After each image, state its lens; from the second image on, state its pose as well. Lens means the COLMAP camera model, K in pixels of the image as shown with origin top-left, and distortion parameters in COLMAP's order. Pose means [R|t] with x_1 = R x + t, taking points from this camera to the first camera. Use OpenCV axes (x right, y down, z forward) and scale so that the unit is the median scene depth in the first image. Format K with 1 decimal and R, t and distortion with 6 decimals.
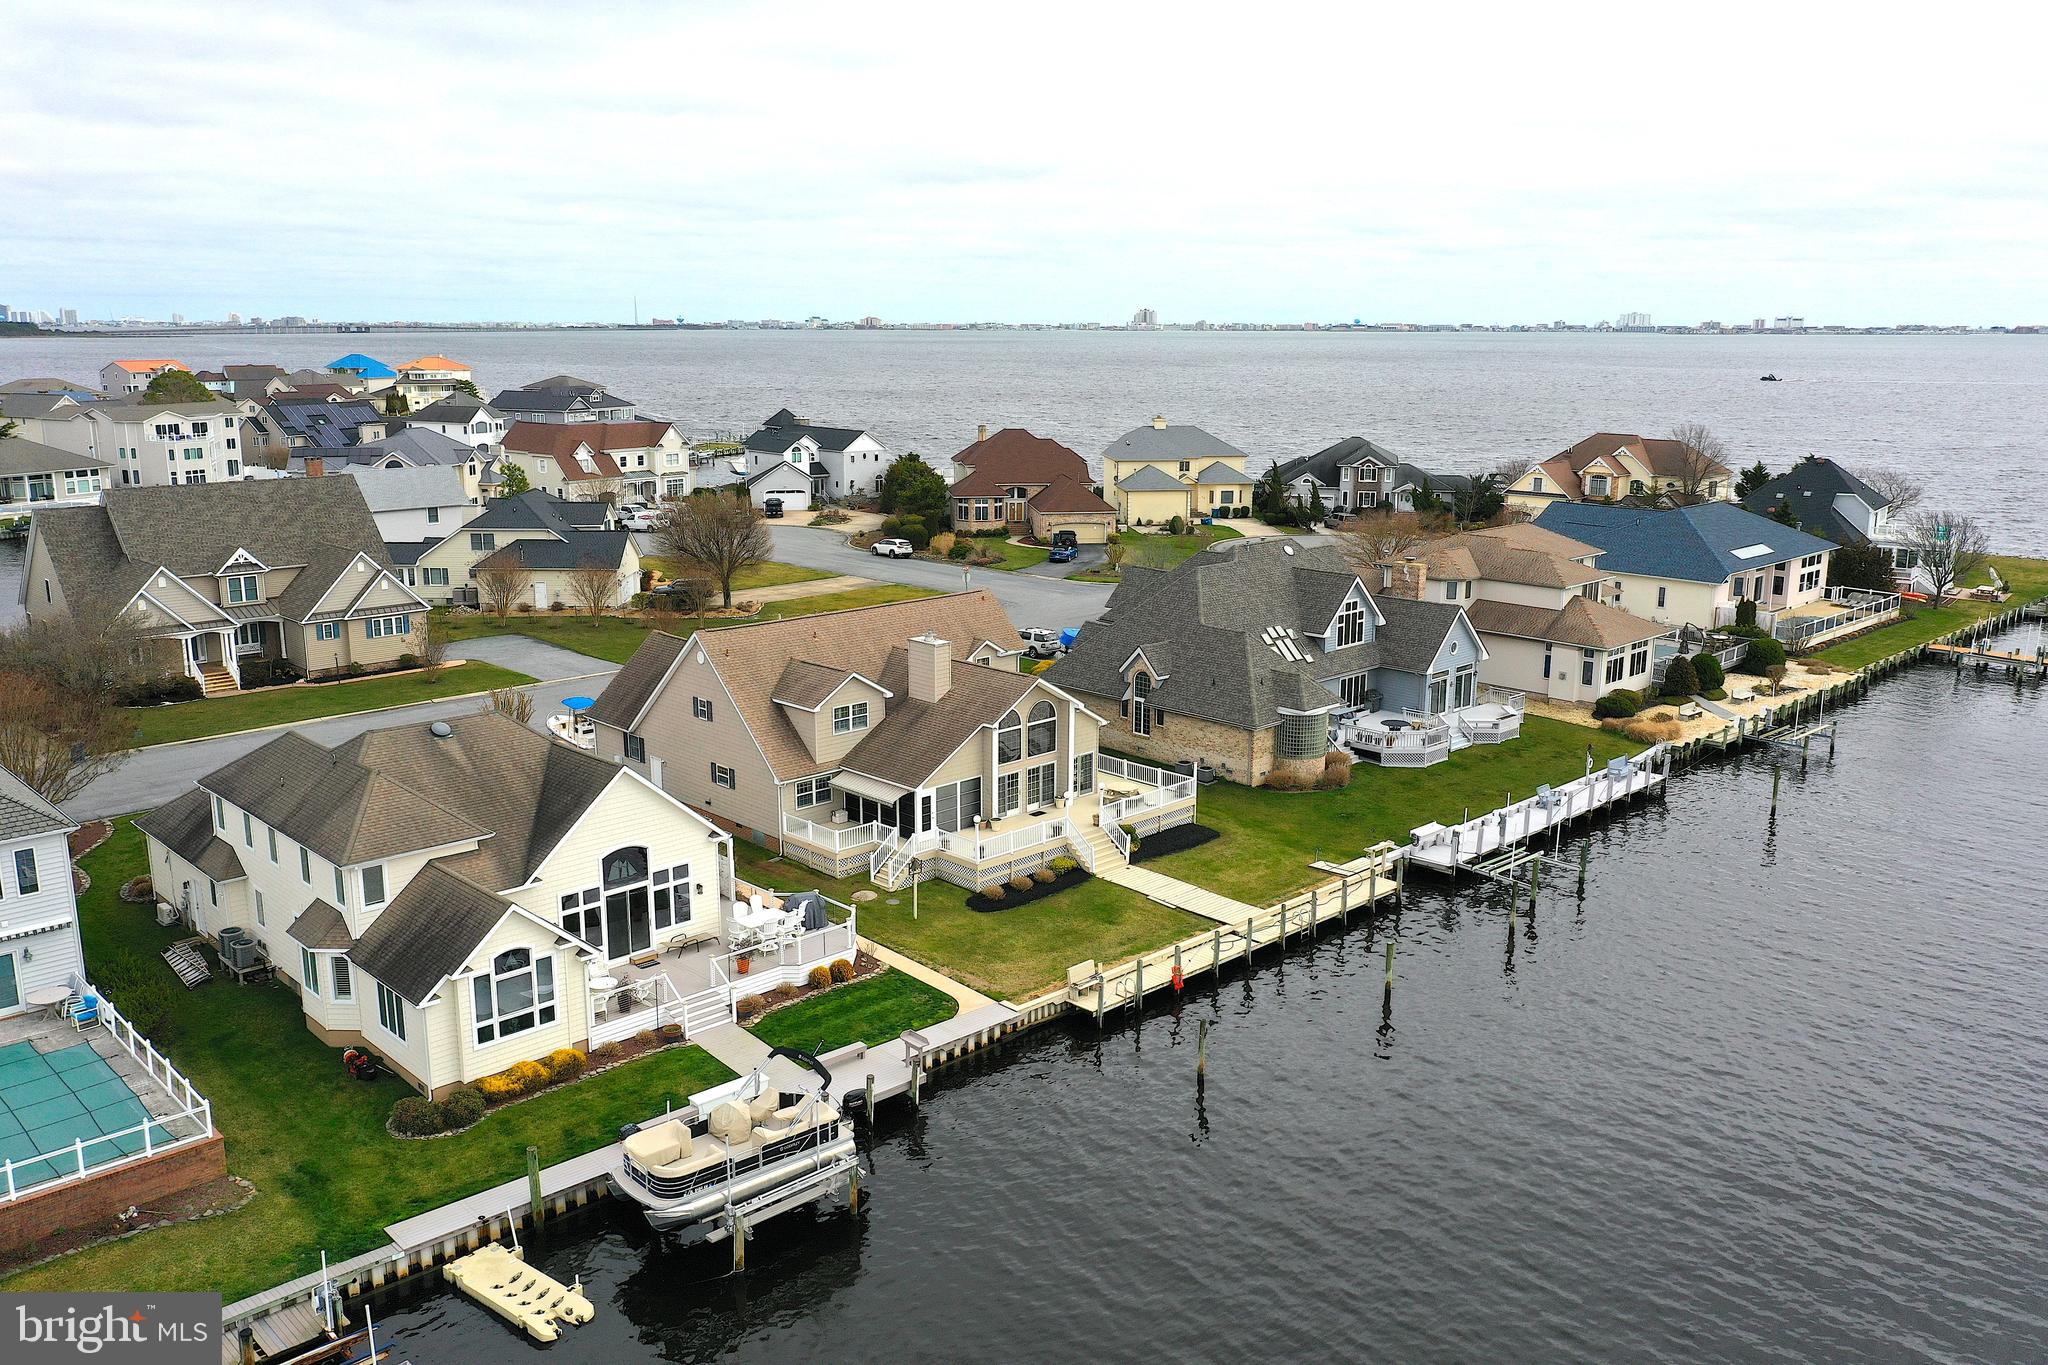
lens RADIAL K [[1618.3, 0, 1023.7], [0, 1618.3, 685.0], [0, 0, 1]] dist [0.001249, -0.003351]
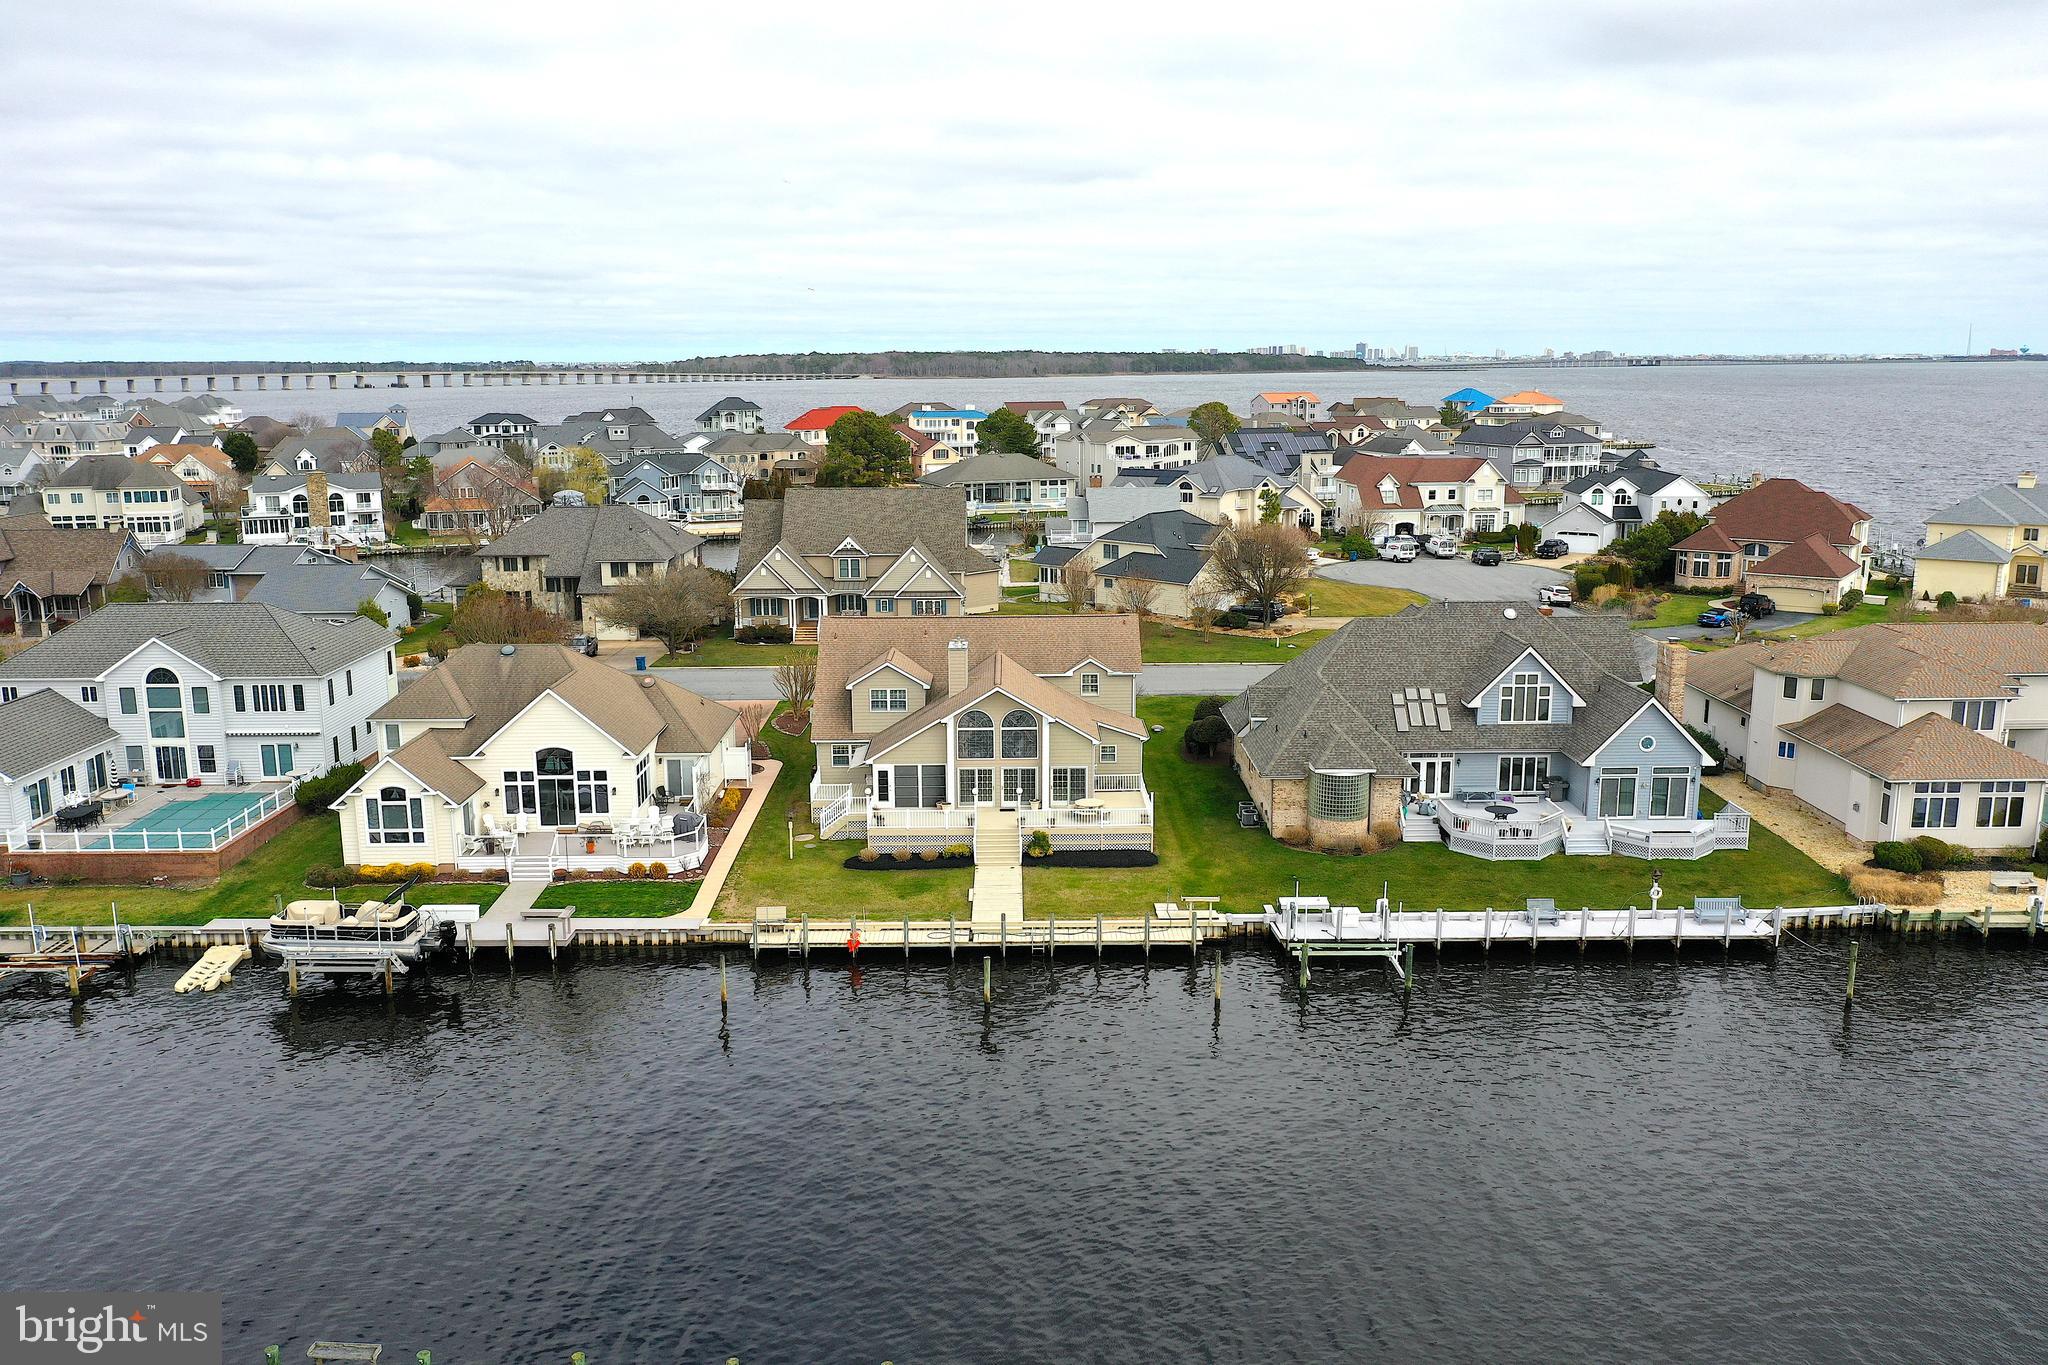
lens RADIAL K [[1618.3, 0, 1026.9], [0, 1618.3, 680.9], [0, 0, 1]] dist [0.001249, -0.003351]
pose [[0.726647, 0.127713, -0.675036, 0.808271], [-0.142464, 0.989223, 0.033798, -0.051049], [0.672078, 0.071609, 0.737010, 0.194652]]
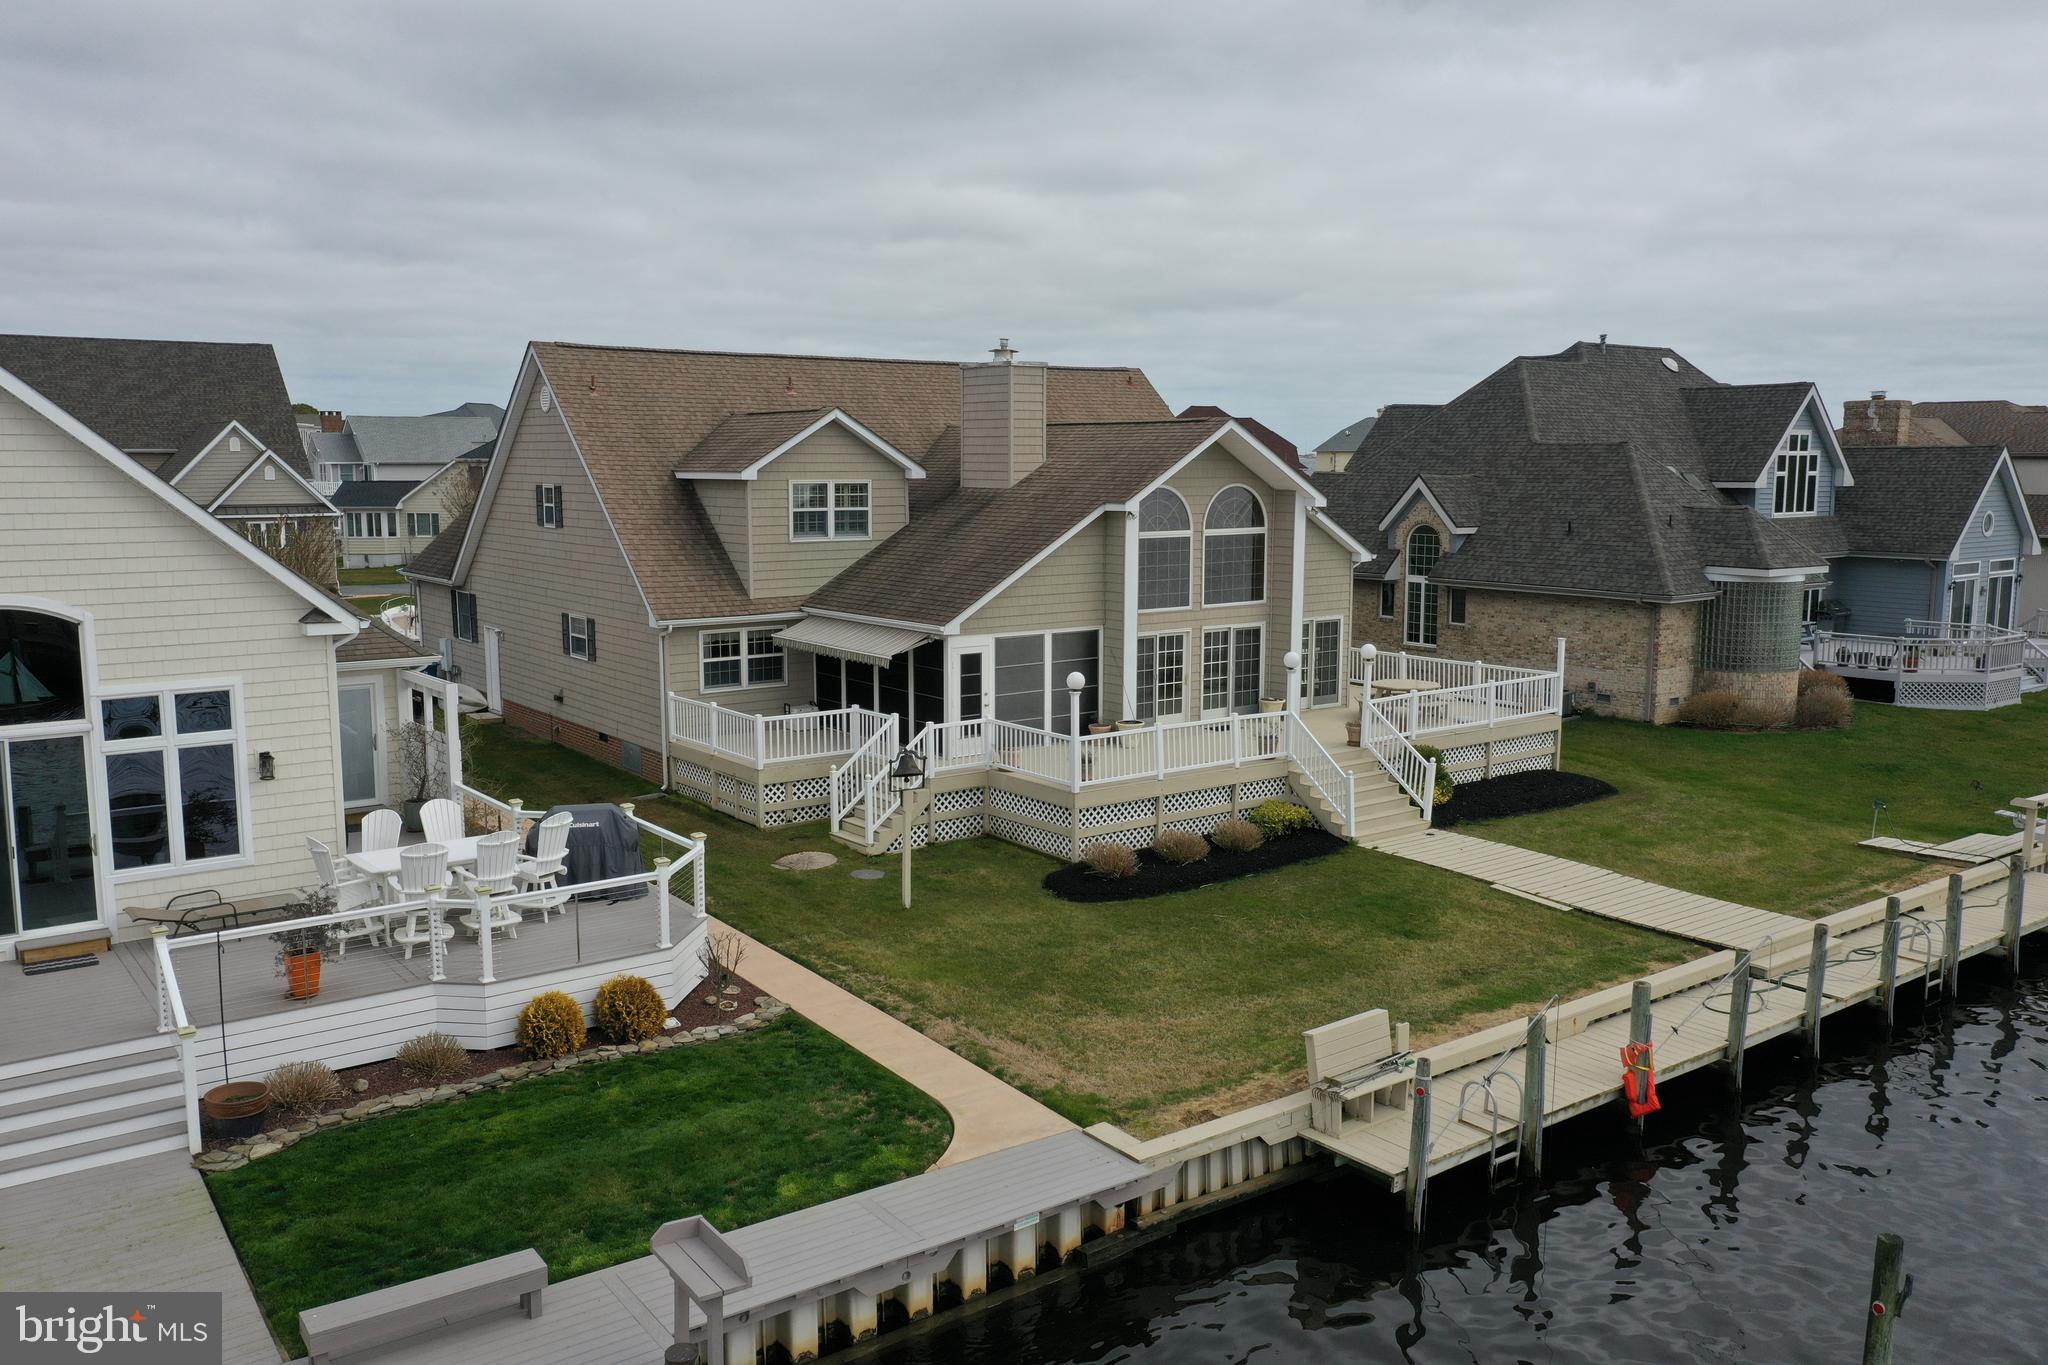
lens RADIAL K [[1618.3, 0, 1028.4], [0, 1618.3, 685.9], [0, 0, 1]] dist [0.001249, -0.003351]
pose [[0.993117, 0.016529, -0.115952, 0.007106], [-0.025602, 0.996687, -0.077202, 0.111759], [0.114292, 0.079639, 0.990250, 0.563919]]
